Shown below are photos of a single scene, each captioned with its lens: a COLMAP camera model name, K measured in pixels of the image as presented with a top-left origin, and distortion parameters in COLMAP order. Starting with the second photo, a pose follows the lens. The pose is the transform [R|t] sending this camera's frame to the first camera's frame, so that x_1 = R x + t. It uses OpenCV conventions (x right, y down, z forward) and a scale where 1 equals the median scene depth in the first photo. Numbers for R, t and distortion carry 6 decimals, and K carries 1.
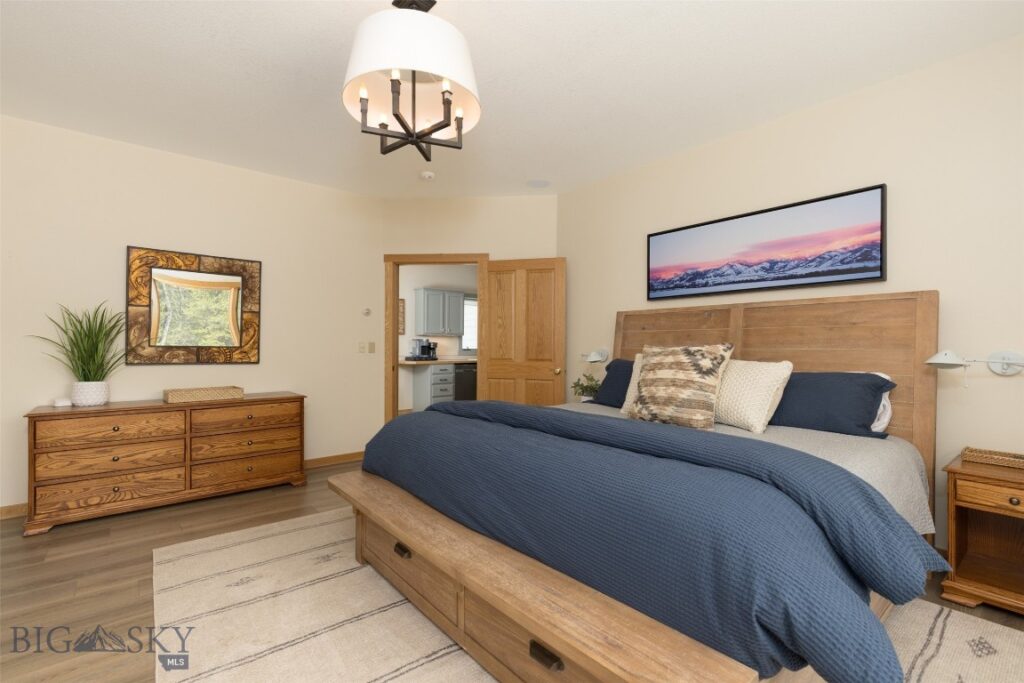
lens RADIAL K [[469.7, 0, 512.1], [0, 469.7, 347.4], [0, 0, 1]] dist [0.002892, -0.000062]
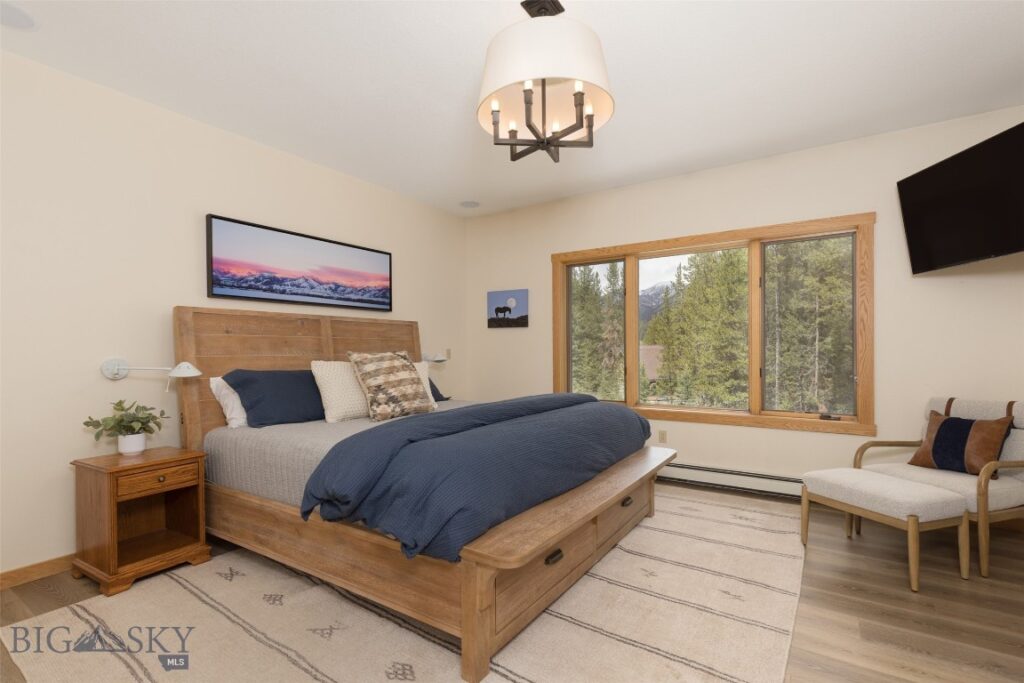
lens RADIAL K [[469.7, 0, 512.1], [0, 469.7, 347.4], [0, 0, 1]] dist [0.002892, -0.000062]
pose [[-0.279566, 0.006036, 0.960107, -0.813292], [0.008059, 0.999960, -0.003940, -0.007211], [-0.960093, 0.006636, -0.279604, 0.949048]]
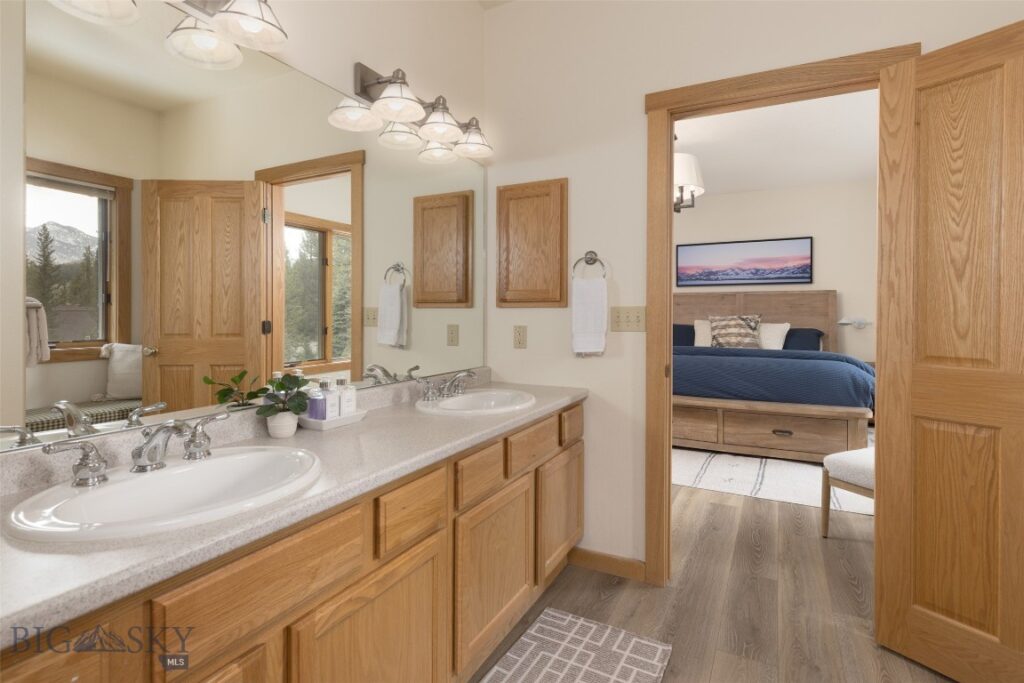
lens RADIAL K [[507.0, 0, 533.5], [0, 507.0, 316.0], [0, 0, 1]] dist [0.005121, -0.000180]
pose [[0.916475, -0.002056, 0.400086, -1.095643], [0.000779, 0.999994, 0.003356, -0.008030], [-0.400091, -0.002764, 0.916471, -0.495122]]
